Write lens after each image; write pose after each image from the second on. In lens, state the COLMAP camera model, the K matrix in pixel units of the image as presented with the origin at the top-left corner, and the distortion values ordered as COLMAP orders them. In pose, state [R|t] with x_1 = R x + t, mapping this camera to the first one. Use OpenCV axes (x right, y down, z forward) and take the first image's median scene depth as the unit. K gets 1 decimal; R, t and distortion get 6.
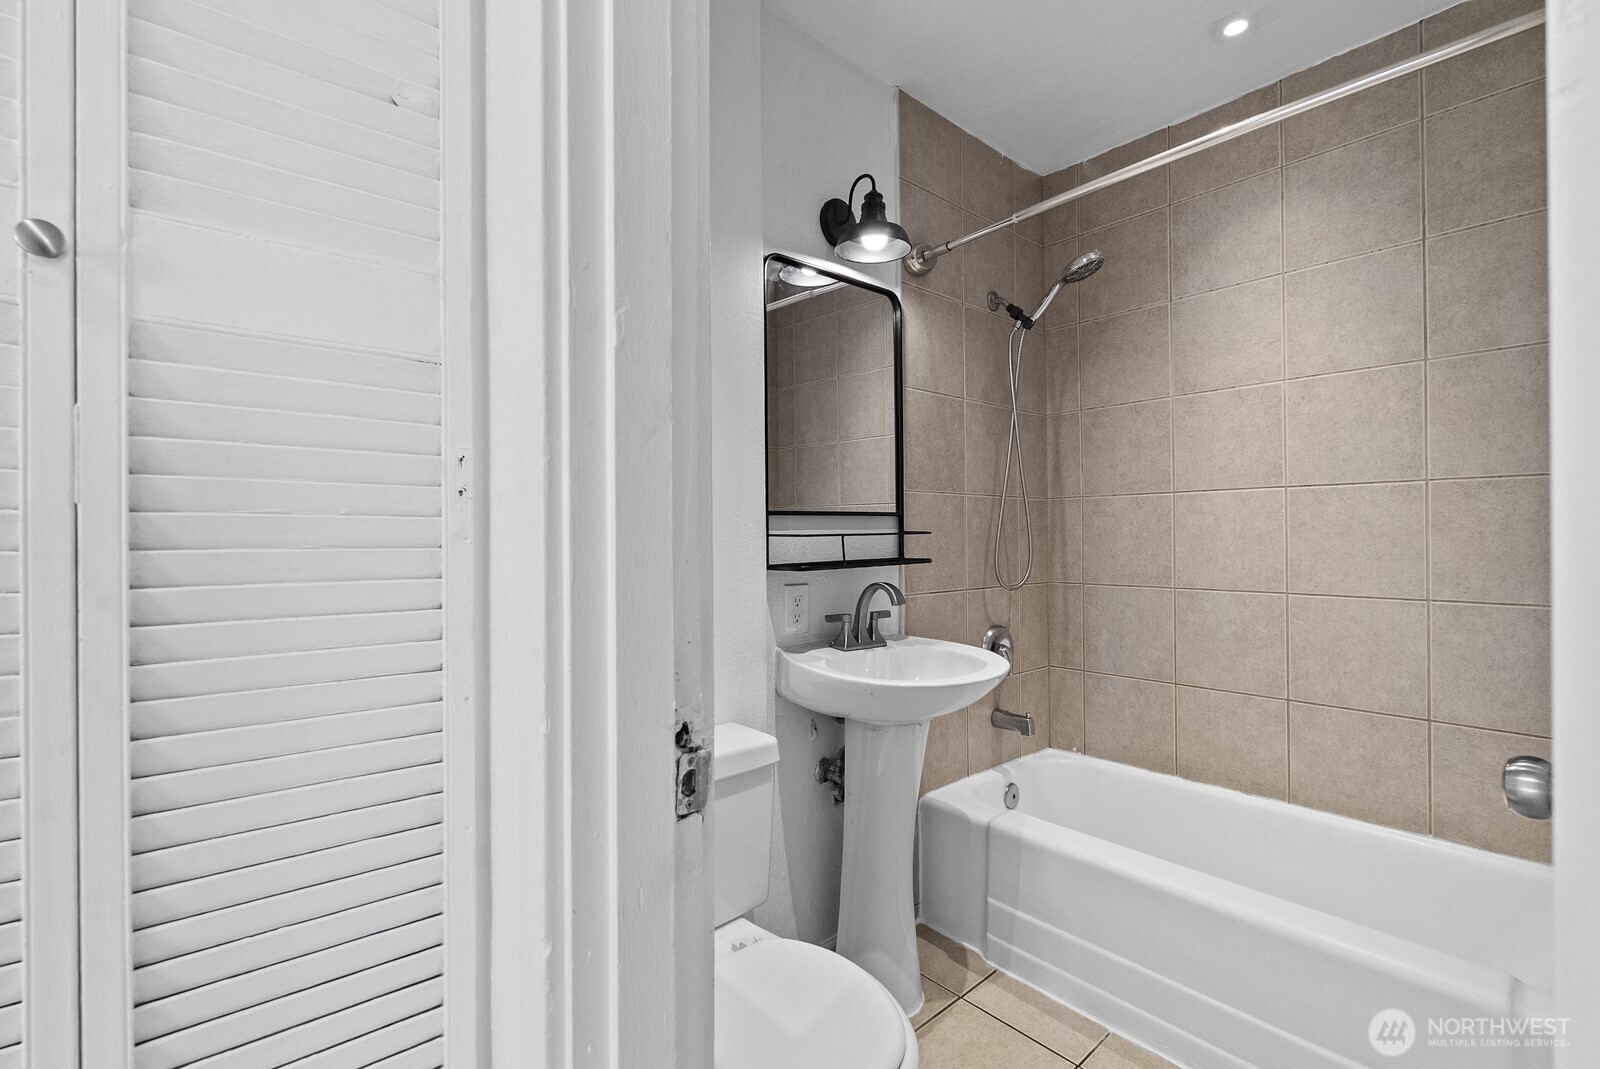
lens RADIAL K [[707.7, 0, 800.0], [0, 707.7, 534.5], [0, 0, 1]] dist [-0.001441, 0.000382]
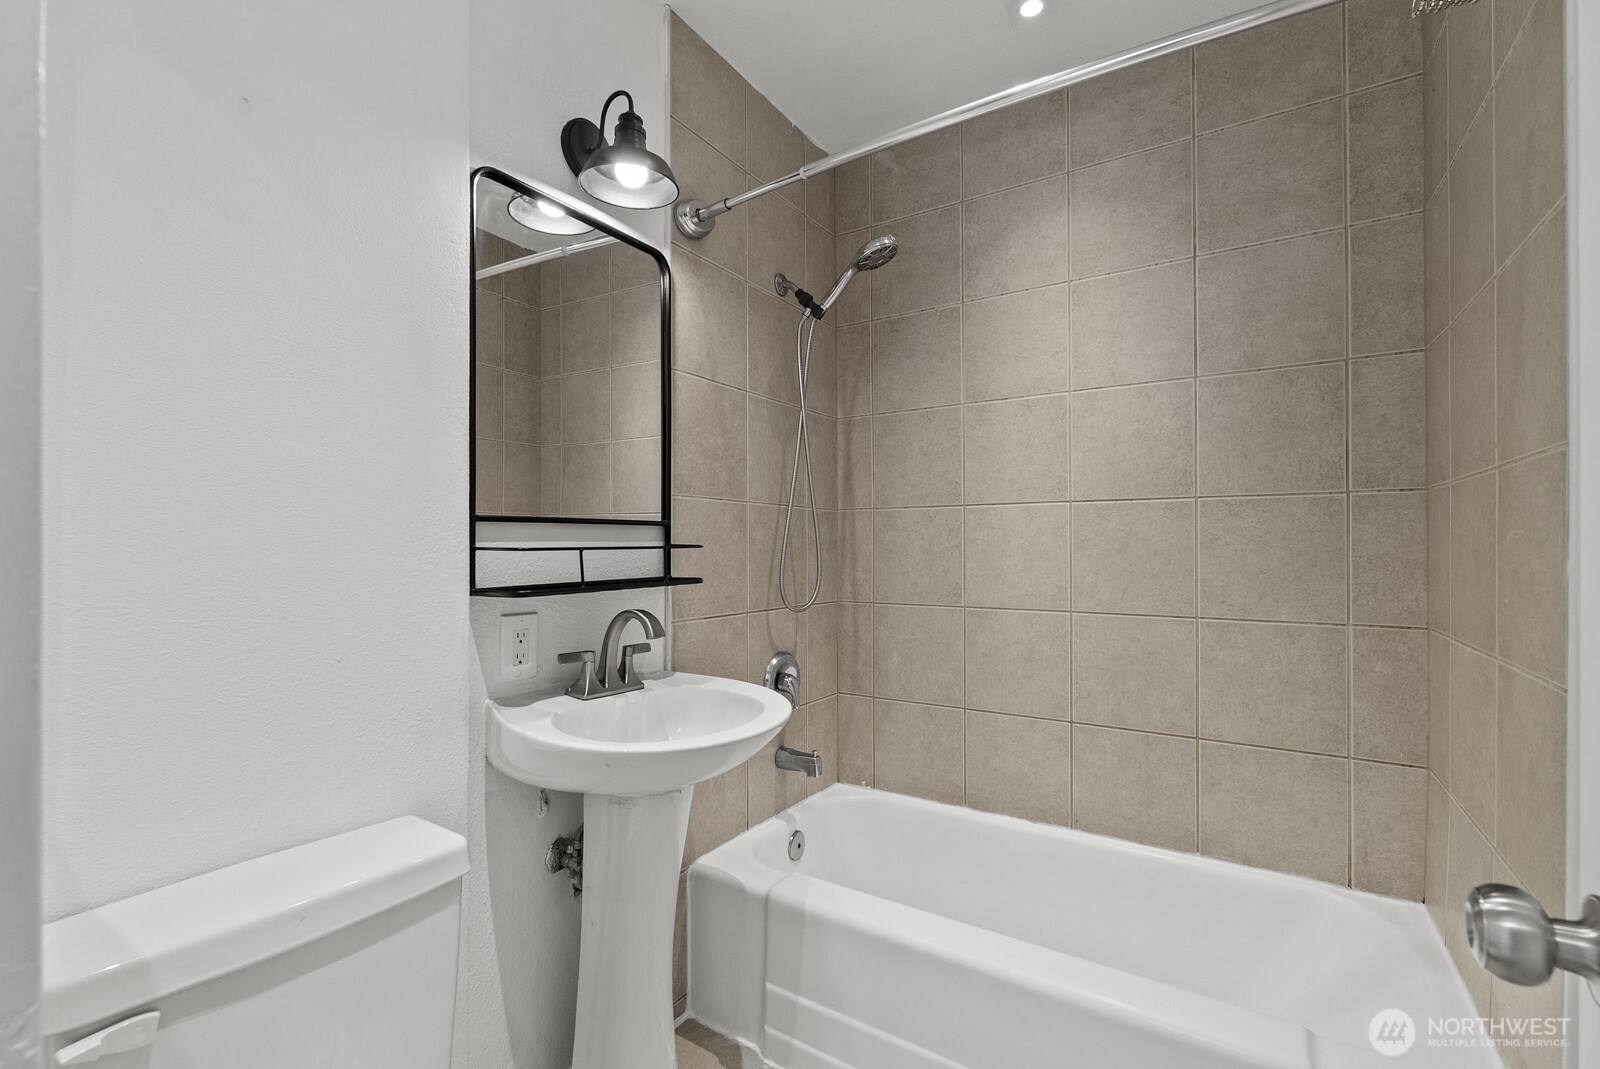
lens RADIAL K [[715.8, 0, 795.6], [0, 715.8, 552.3], [0, 0, 1]] dist [-0.003092, 0.000166]
pose [[0.962130, 0.005165, 0.272541, 0.059482], [-0.006847, 0.999963, 0.005220, -0.000672], [-0.272504, -0.006888, 0.962130, 0.162261]]
